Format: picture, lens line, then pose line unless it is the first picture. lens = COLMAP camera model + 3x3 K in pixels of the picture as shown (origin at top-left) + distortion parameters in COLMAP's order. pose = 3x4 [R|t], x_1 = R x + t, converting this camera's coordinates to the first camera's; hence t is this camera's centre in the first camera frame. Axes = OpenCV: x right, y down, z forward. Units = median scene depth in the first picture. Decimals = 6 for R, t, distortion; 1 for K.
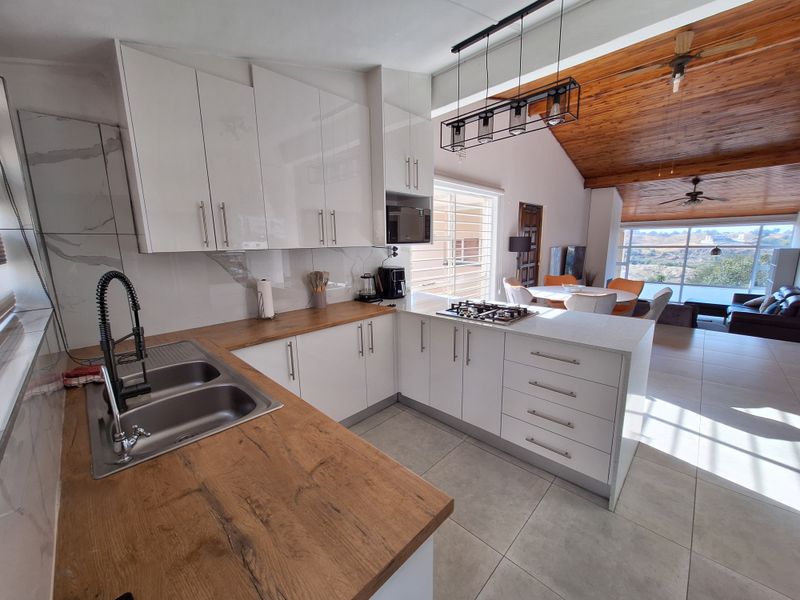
lens RADIAL K [[315.5, 0, 398.7], [0, 315.5, 298.7], [0, 0, 1]] dist [-0.003316, 0.000593]
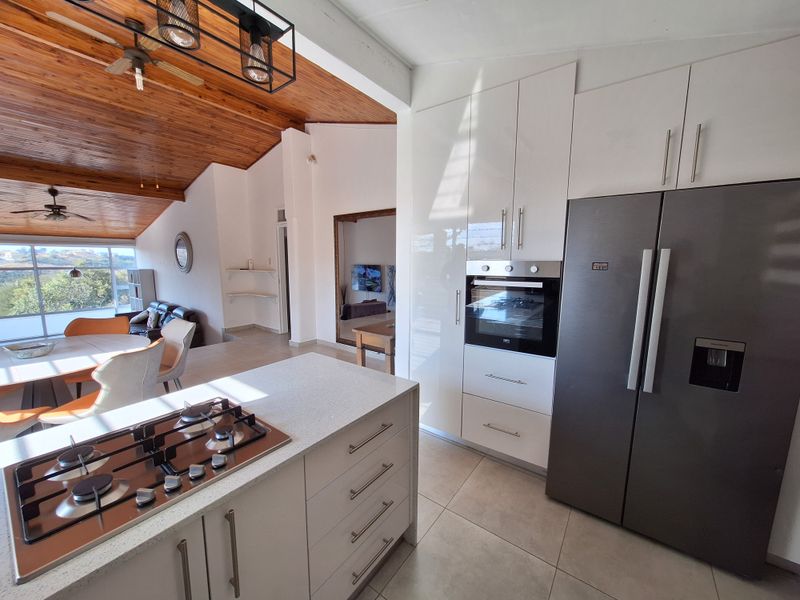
lens RADIAL K [[315.5, 0, 399.9], [0, 315.5, 300.8], [0, 0, 1]] dist [-0.003316, 0.000593]
pose [[-0.139502, -0.114412, 0.983590, -0.045415], [0.165173, 0.976698, 0.137037, -0.049690], [-0.976349, 0.181580, -0.117353, 0.235789]]
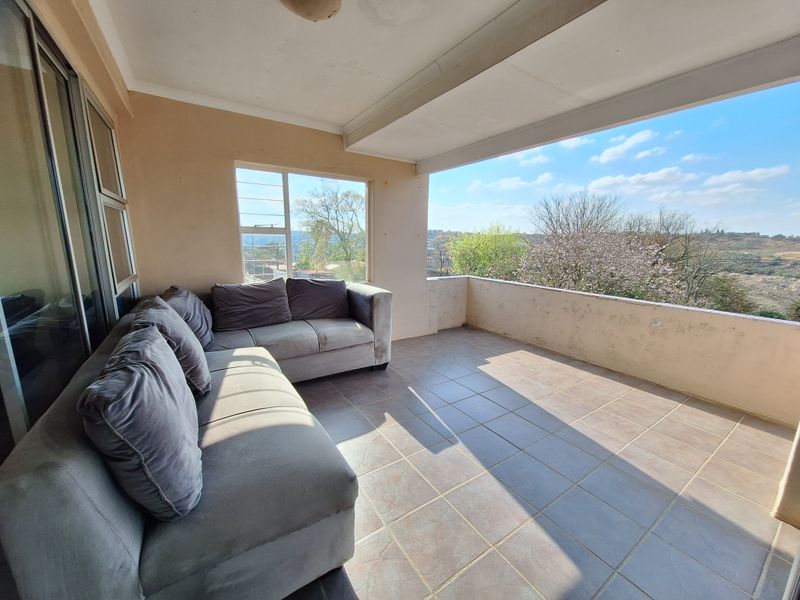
lens RADIAL K [[315.5, 0, 399.5], [0, 315.5, 301.5], [0, 0, 1]] dist [-0.003316, 0.000593]
pose [[0.980233, 0.068194, -0.185724, 0.796916], [-0.064173, 0.997557, 0.027586, -0.169535], [0.187151, -0.015122, 0.982215, 1.430954]]
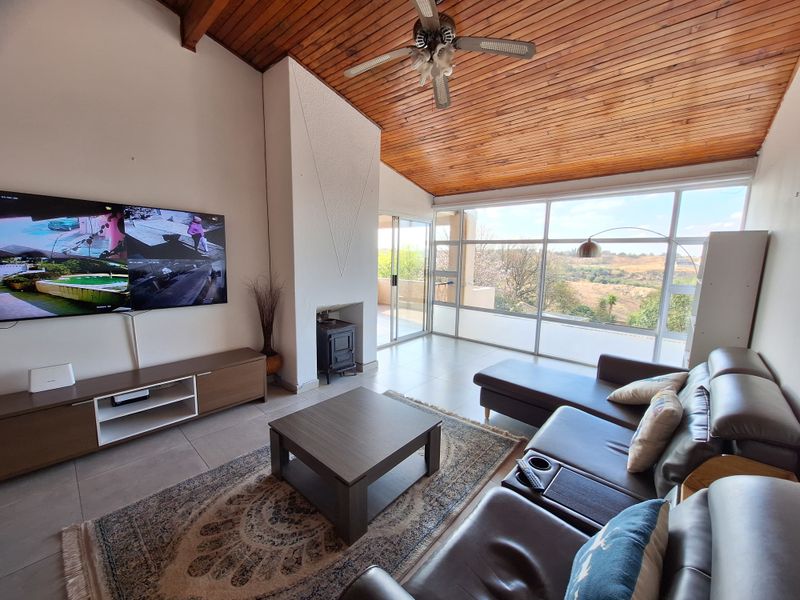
lens RADIAL K [[315.5, 0, 401.4], [0, 315.5, 303.6], [0, 0, 1]] dist [-0.003316, 0.000593]
pose [[0.997502, 0.027392, 0.065116, 0.862536], [-0.025849, 0.999367, -0.024425, -0.067435], [-0.065744, 0.022681, 0.997579, 0.688449]]
